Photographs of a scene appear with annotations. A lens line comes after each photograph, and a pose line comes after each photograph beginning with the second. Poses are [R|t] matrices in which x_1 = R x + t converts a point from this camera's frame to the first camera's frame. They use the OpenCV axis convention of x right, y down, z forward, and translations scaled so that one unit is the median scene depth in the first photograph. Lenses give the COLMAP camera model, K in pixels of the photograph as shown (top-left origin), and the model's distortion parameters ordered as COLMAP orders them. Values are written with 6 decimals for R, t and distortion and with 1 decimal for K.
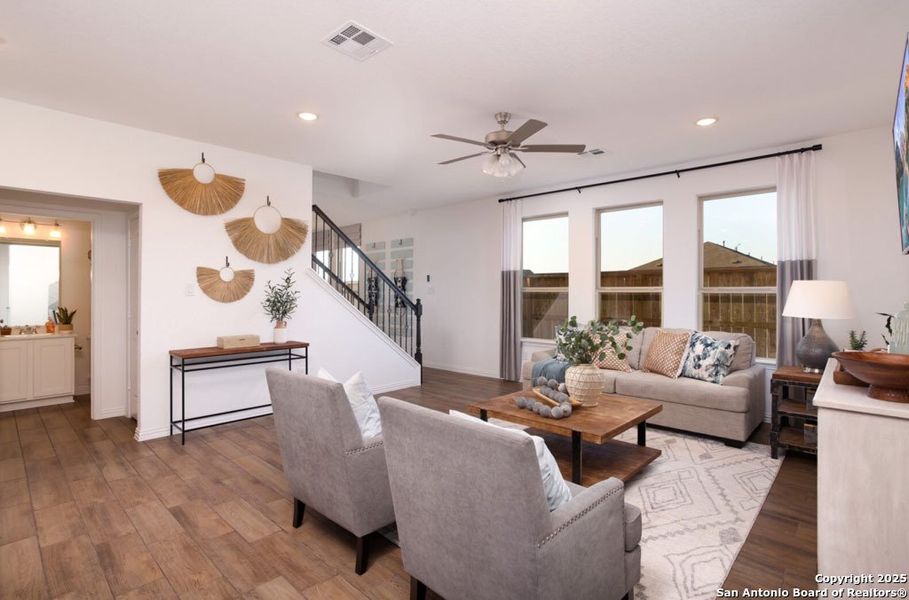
lens RADIAL K [[449.5, 0, 462.0], [0, 449.5, 291.5], [0, 0, 1]] dist [-0.034521, 0.011921]
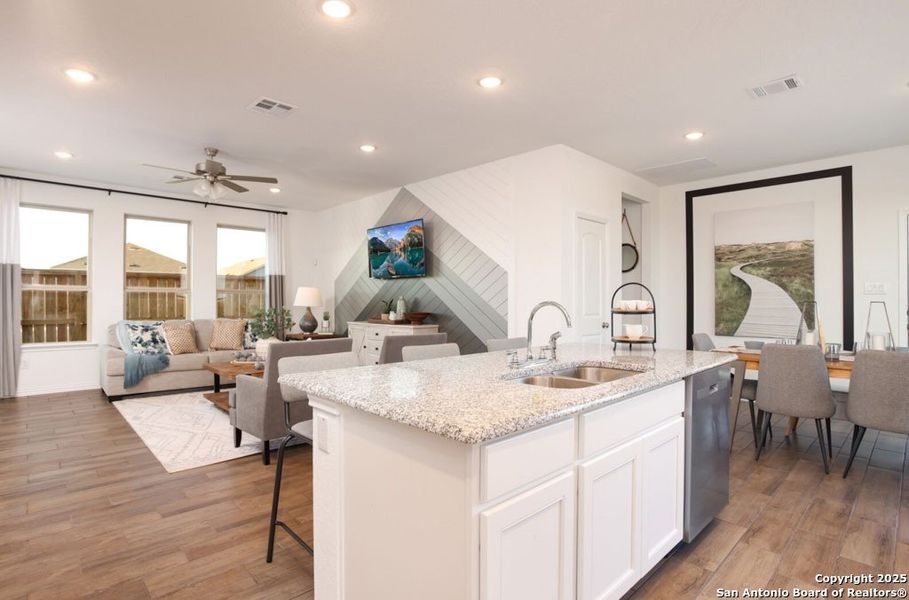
lens RADIAL K [[468.9, 0, 451.0], [0, 468.9, 301.1], [0, 0, 1]] dist [-0.000262, 0.001178]
pose [[0.040310, -0.003433, 0.999181, -0.901141], [-0.004647, 0.999983, 0.003624, 0.019458], [-0.999176, -0.004789, 0.040294, 0.202223]]
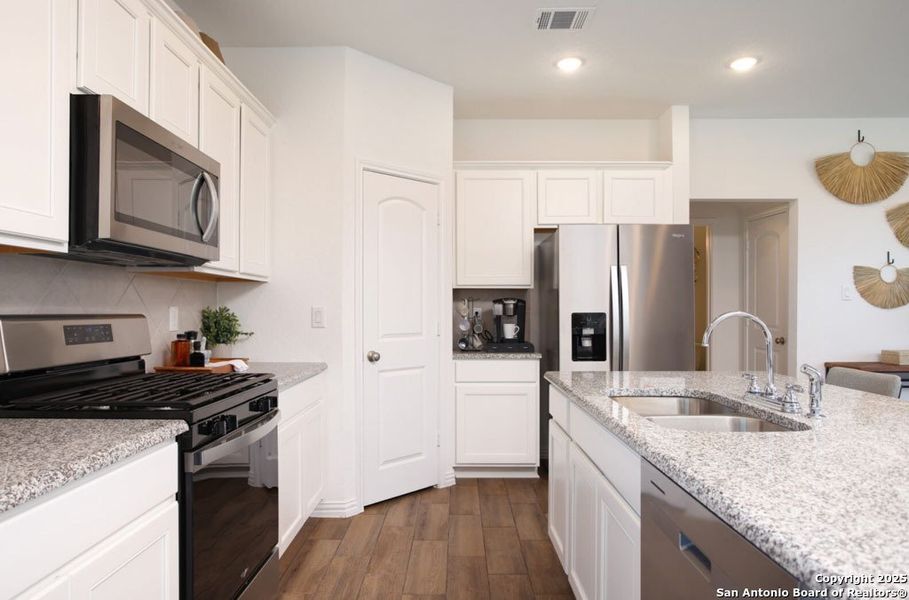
lens RADIAL K [[557.5, 0, 439.2], [0, 557.5, 298.3], [0, 0, 1]] dist [-0.015694, 0.004634]
pose [[0.652155, -0.012375, -0.757984, -0.294271], [0.003053, 0.999902, -0.013698, 0.016721], [0.758079, 0.006619, 0.652129, -0.270615]]
